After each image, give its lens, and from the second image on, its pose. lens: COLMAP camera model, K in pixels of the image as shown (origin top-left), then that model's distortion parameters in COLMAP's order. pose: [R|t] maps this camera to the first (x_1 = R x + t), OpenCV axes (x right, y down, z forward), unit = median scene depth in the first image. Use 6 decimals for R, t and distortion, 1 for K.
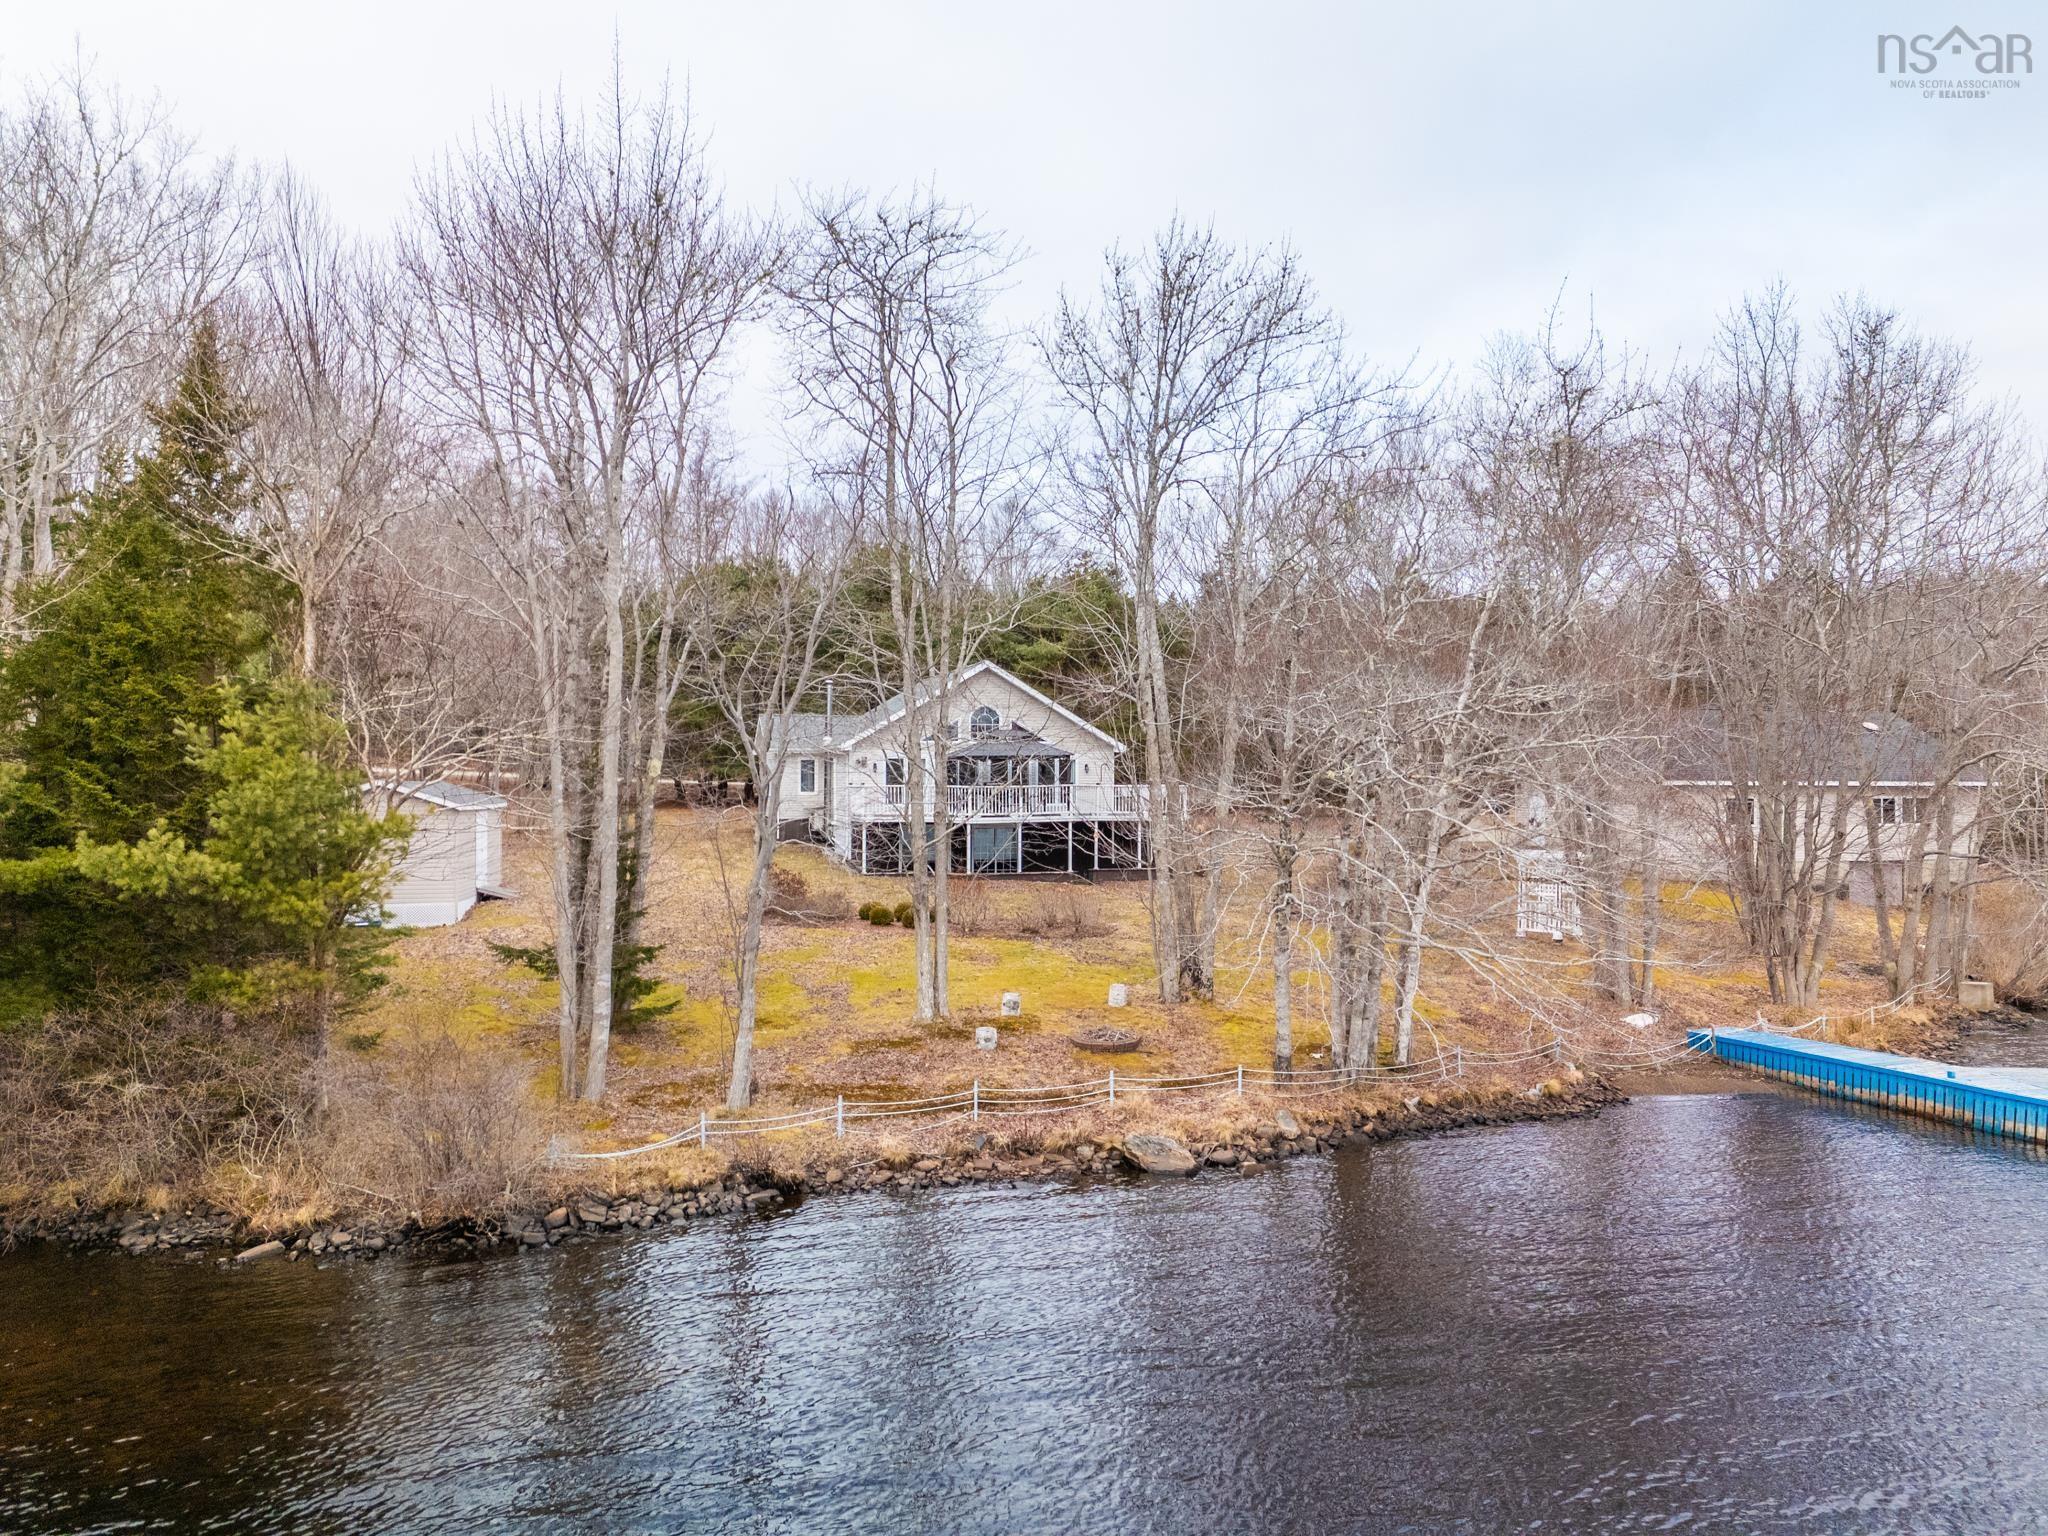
lens RADIAL K [[1430.7, 0, 1024.0], [0, 1430.7, 768.0], [0, 0, 1]] dist [0.007703, 0.000524]
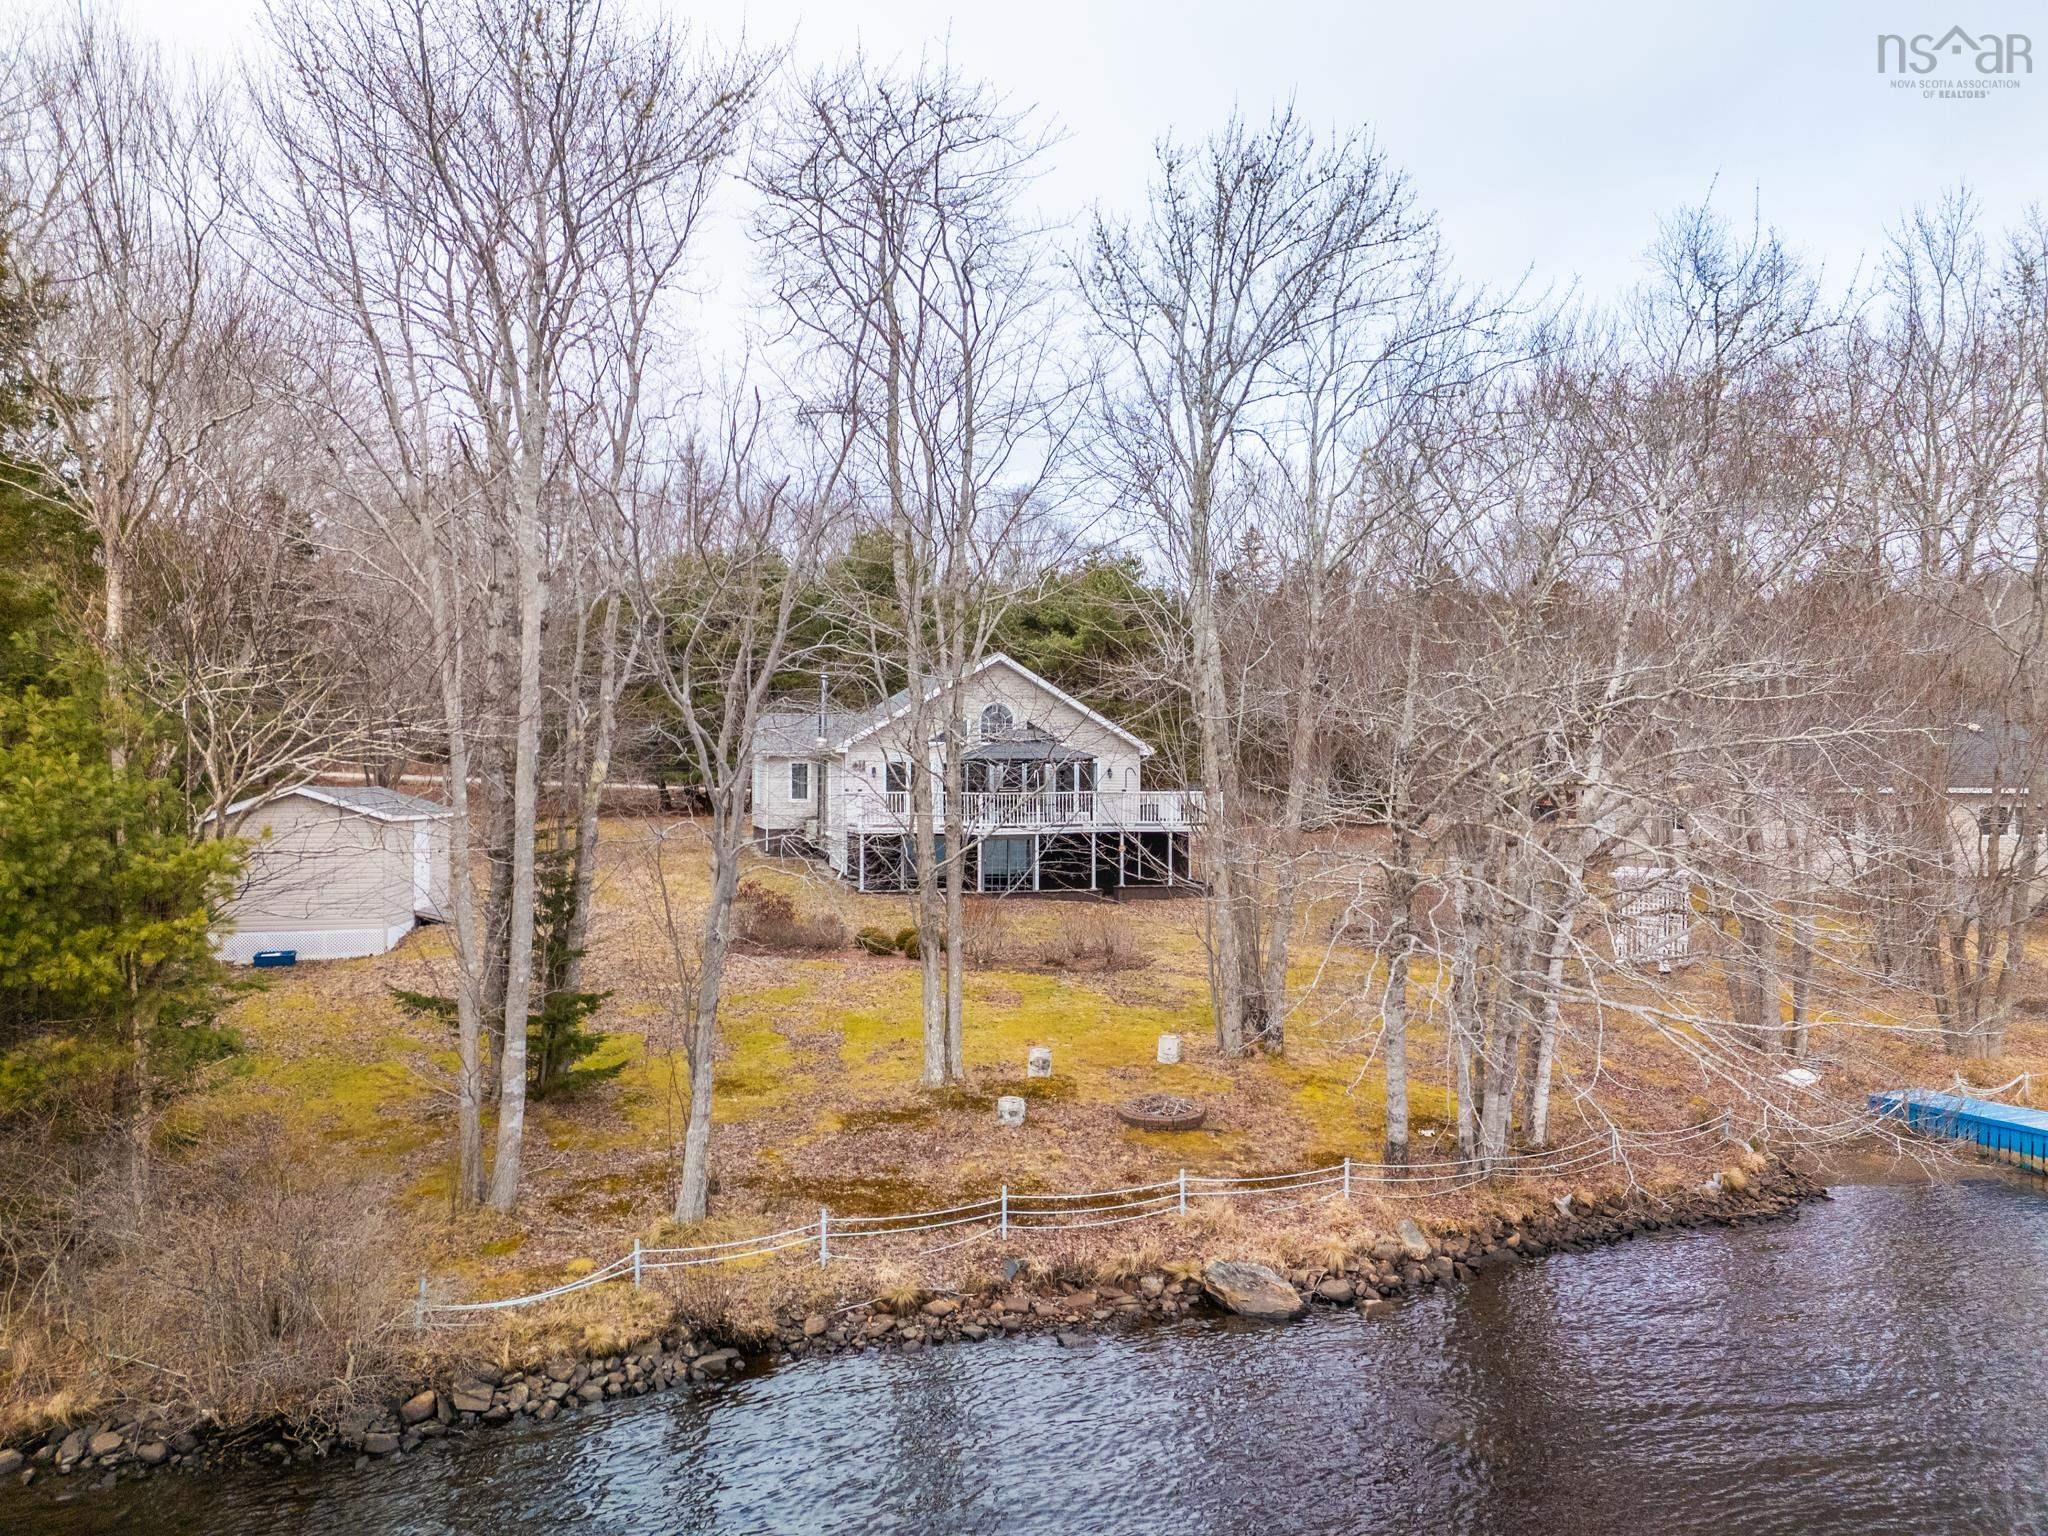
lens RADIAL K [[1370.0, 0, 1024.0], [0, 1370.0, 768.0], [0, 0, 1]] dist [-0.005657, -0.001856]
pose [[0.999993, 0.000928, 0.003667, -0.021822], [-0.000913, 0.999991, -0.004143, 0.001028], [-0.003671, 0.004140, 0.999985, 0.229352]]
